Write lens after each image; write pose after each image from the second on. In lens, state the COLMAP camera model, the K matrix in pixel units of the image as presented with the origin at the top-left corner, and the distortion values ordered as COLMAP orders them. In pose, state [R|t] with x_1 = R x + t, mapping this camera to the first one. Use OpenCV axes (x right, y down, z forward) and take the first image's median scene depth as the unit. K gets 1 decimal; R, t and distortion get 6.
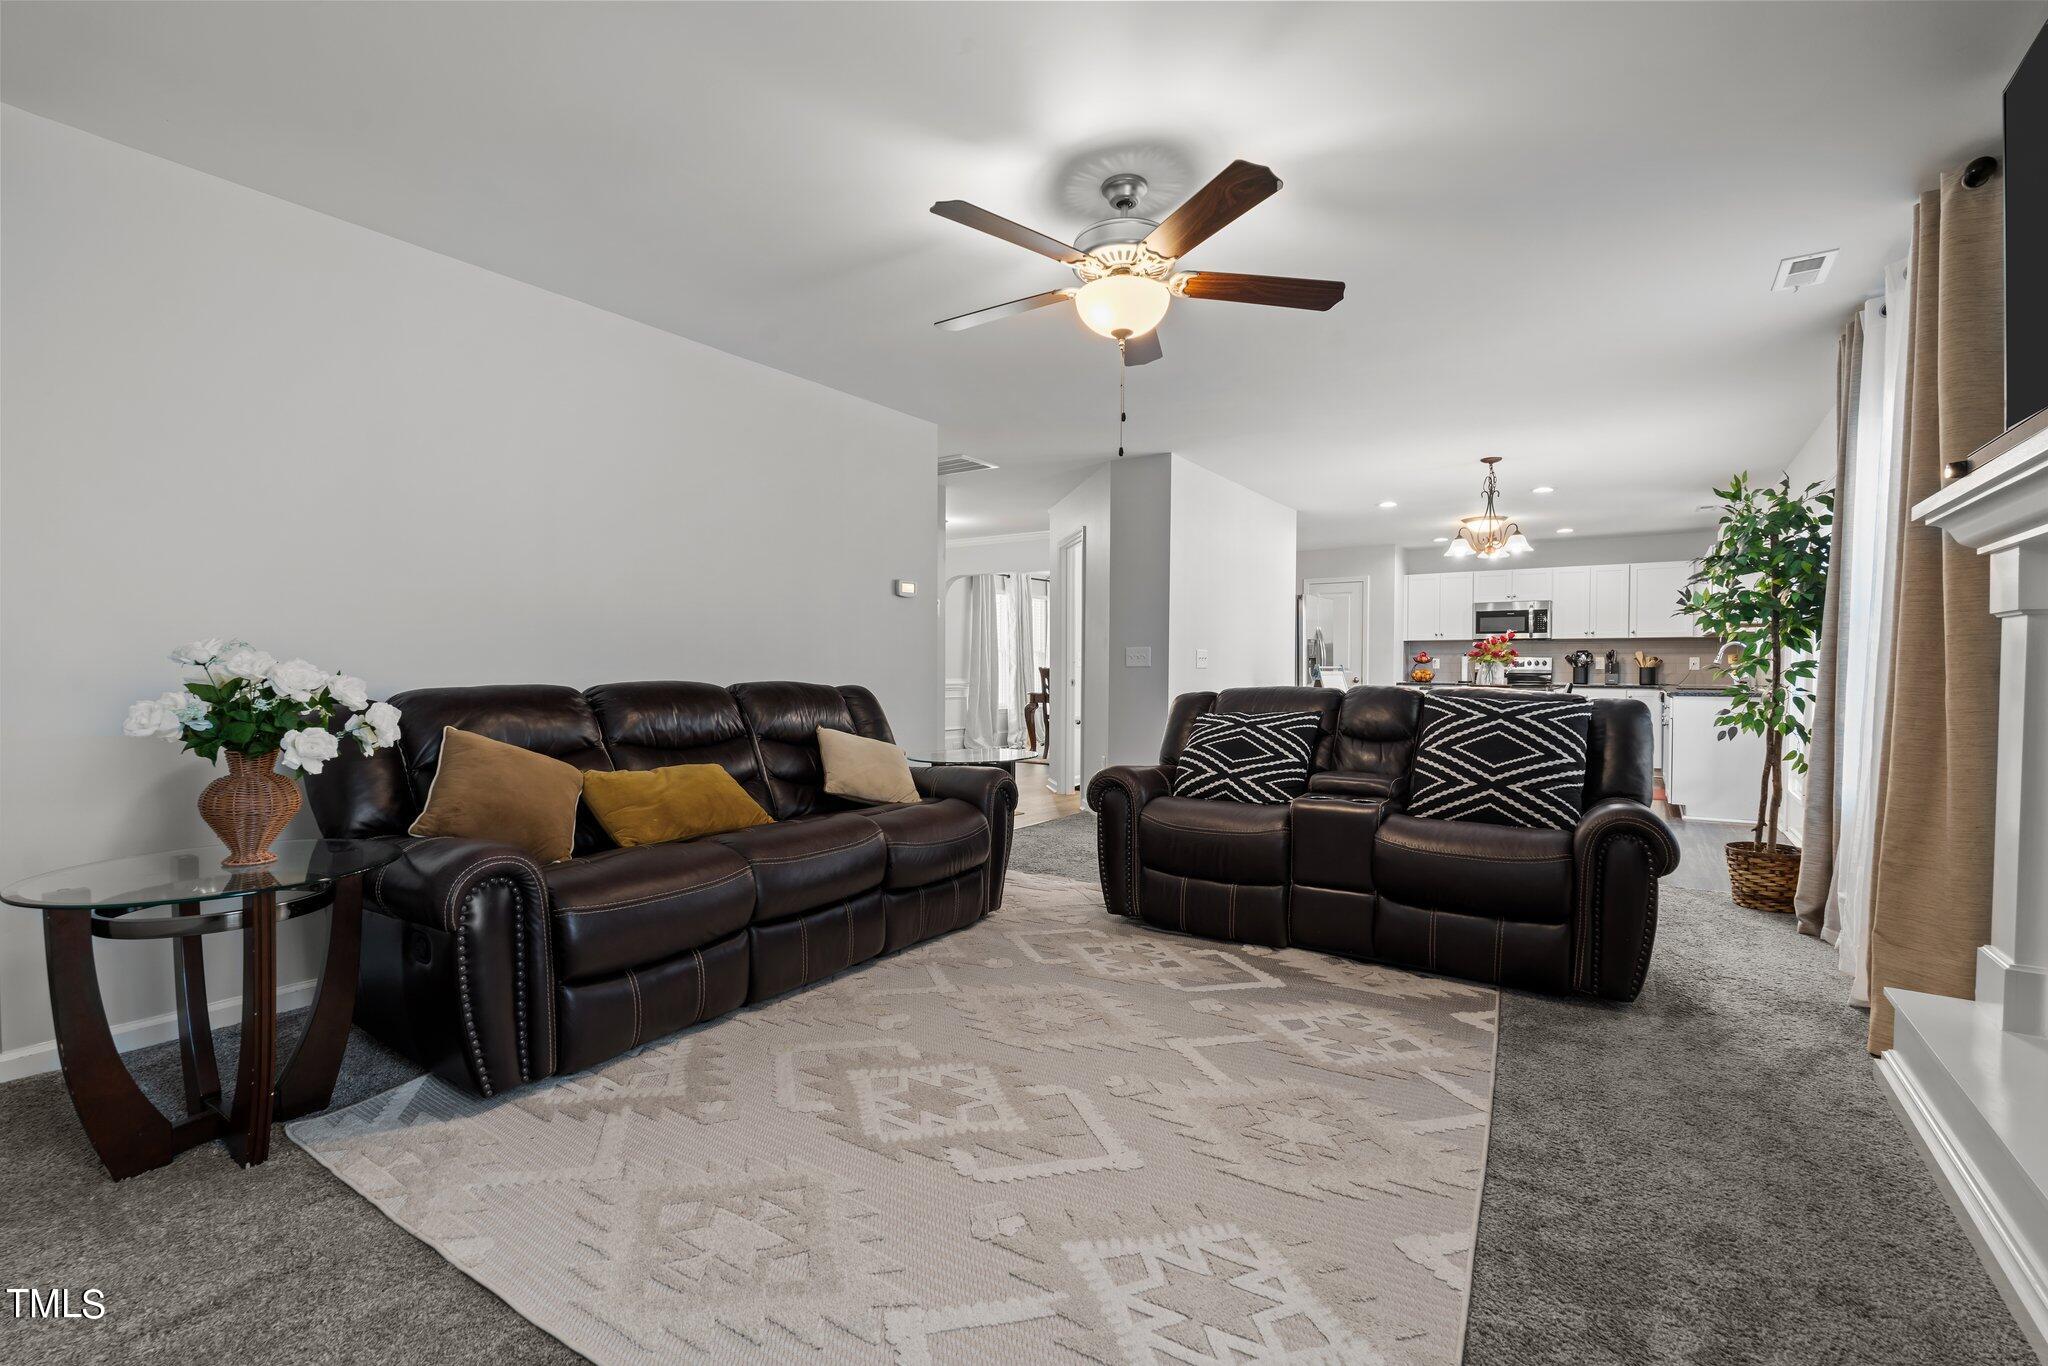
lens RADIAL K [[889.4, 0, 1027.5], [0, 889.4, 674.2], [0, 0, 1]] dist [-0.007325, 0.000810]
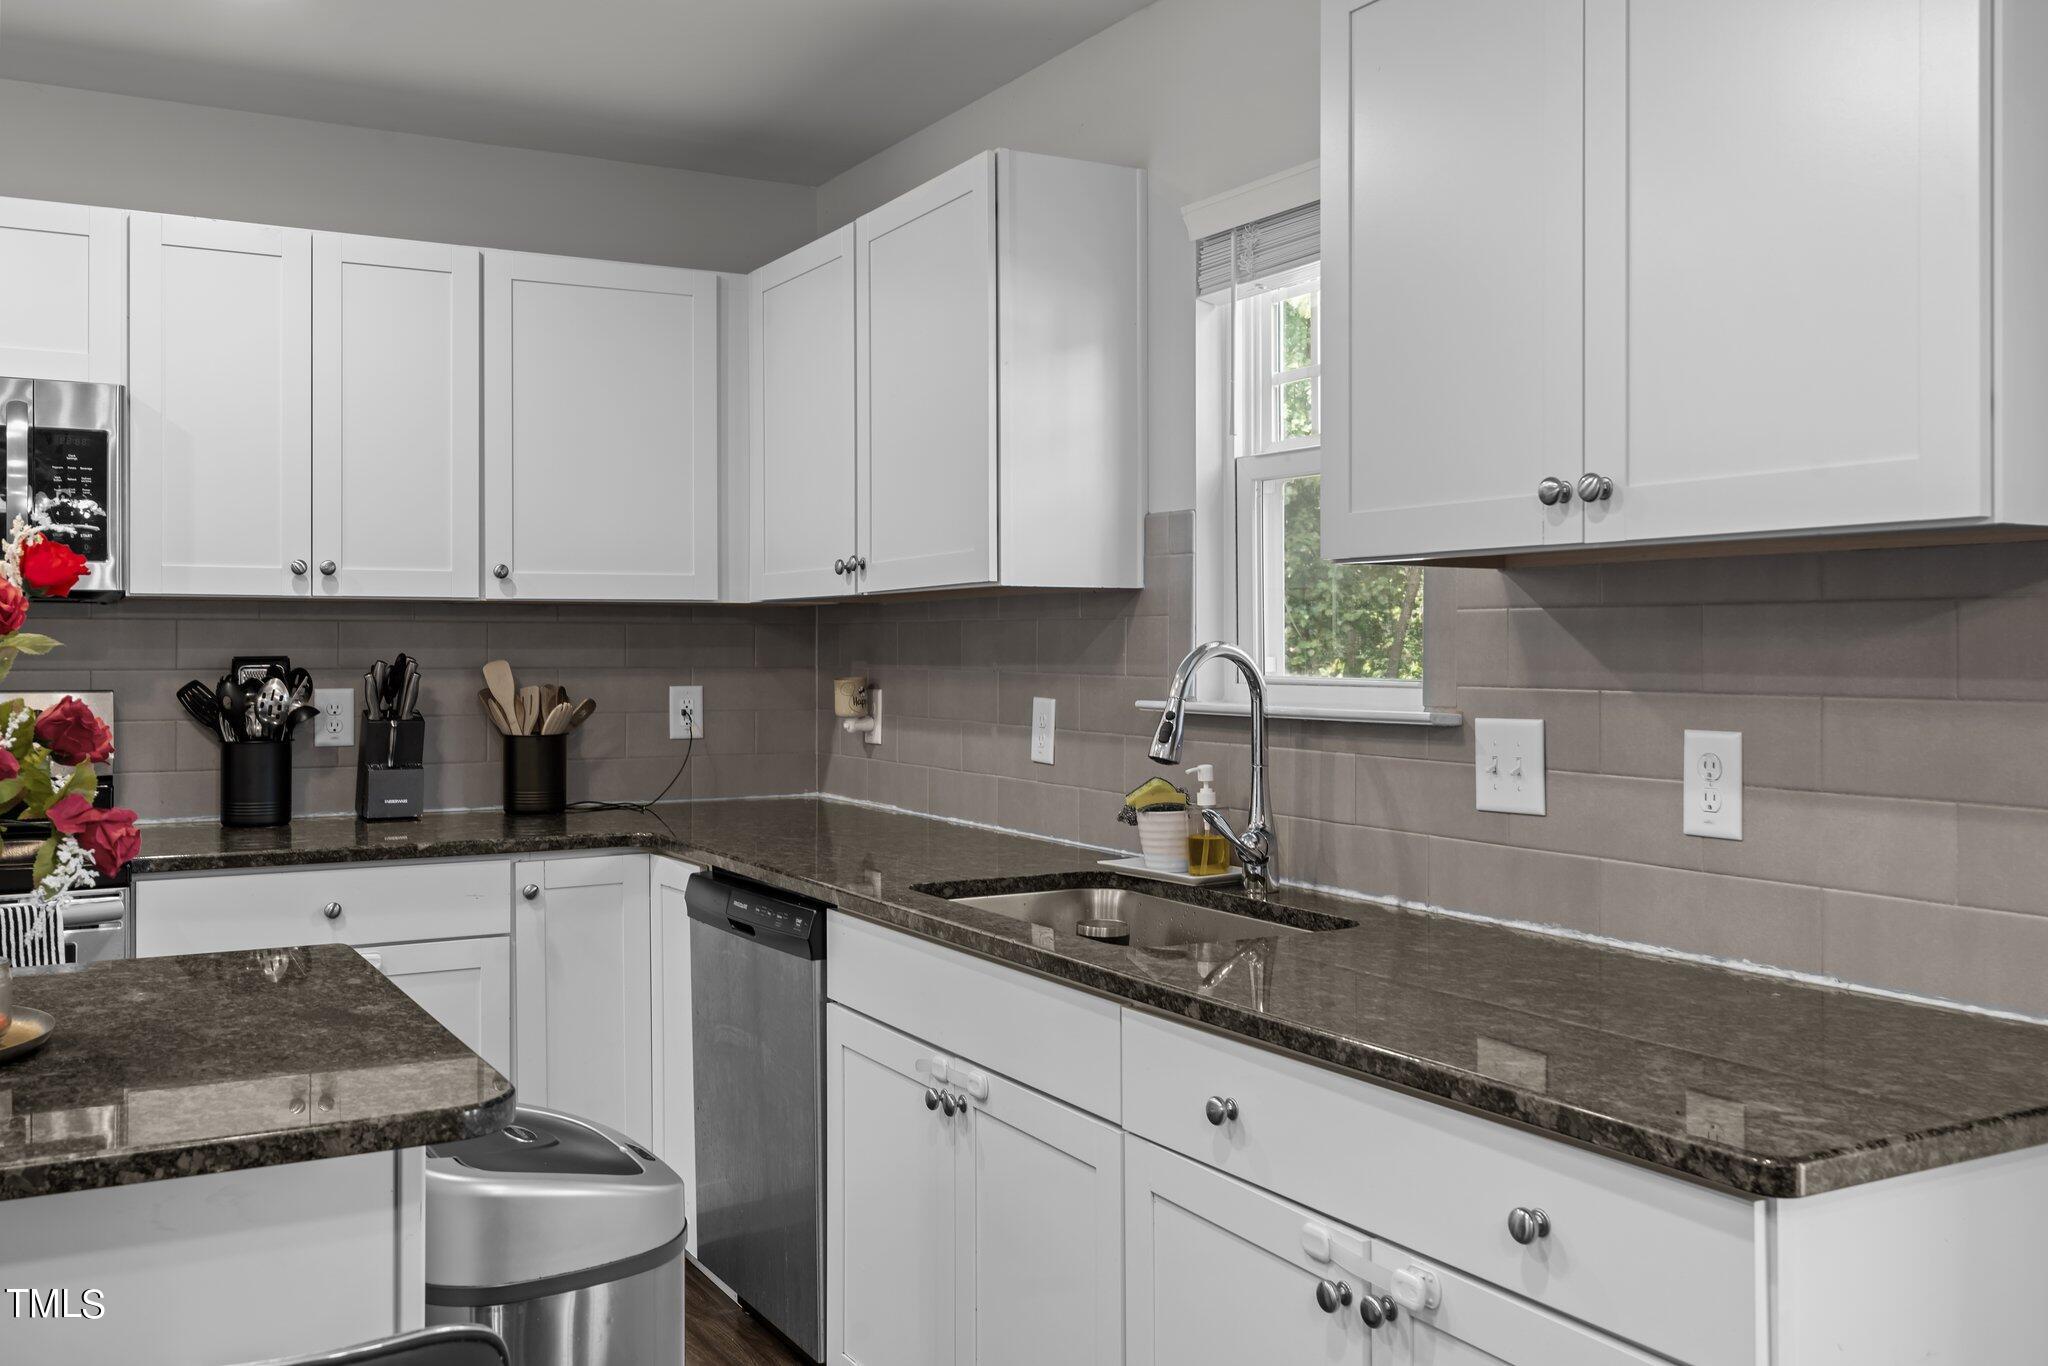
lens RADIAL K [[1794.7, 0, 1025.9], [0, 1794.7, 639.4], [0, 0, 1]] dist [-0.005058, -0.000915]
pose [[0.446396, -0.000045, 0.894836, 1.015348], [0.009285, 0.999946, -0.004582, -0.081695], [-0.894787, 0.010354, 0.446372, 1.982329]]
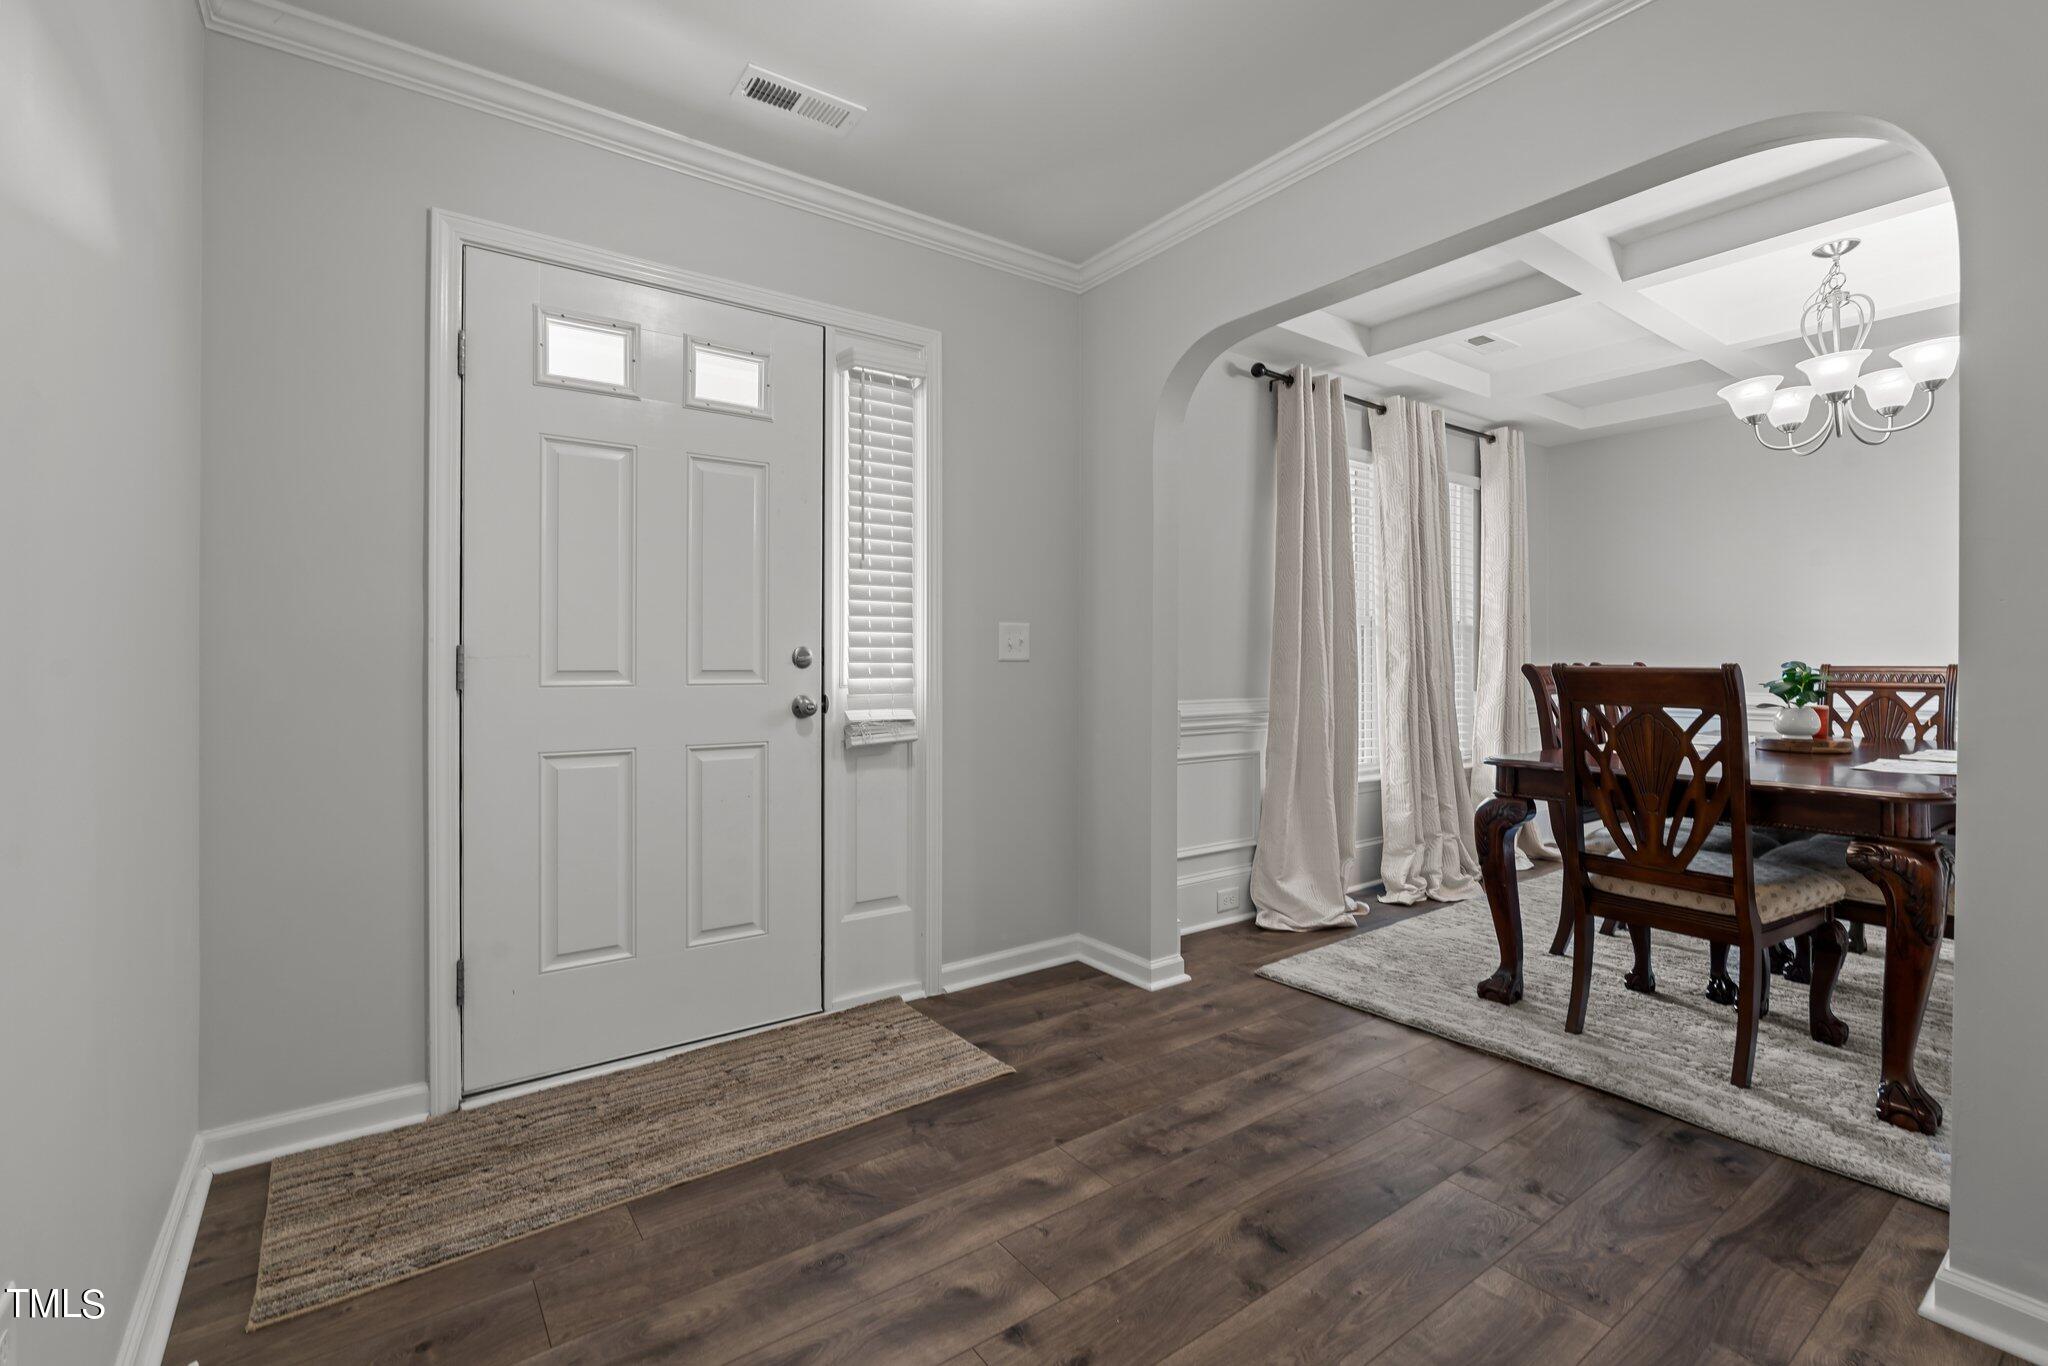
lens RADIAL K [[889.4, 0, 1027.5], [0, 889.4, 674.2], [0, 0, 1]] dist [-0.007325, 0.000810]
pose [[0.936387, -0.000673, -0.350969, -0.111043], [-0.000053, 0.999998, -0.002059, -0.012137], [0.350970, 0.001947, 0.936385, 2.253502]]
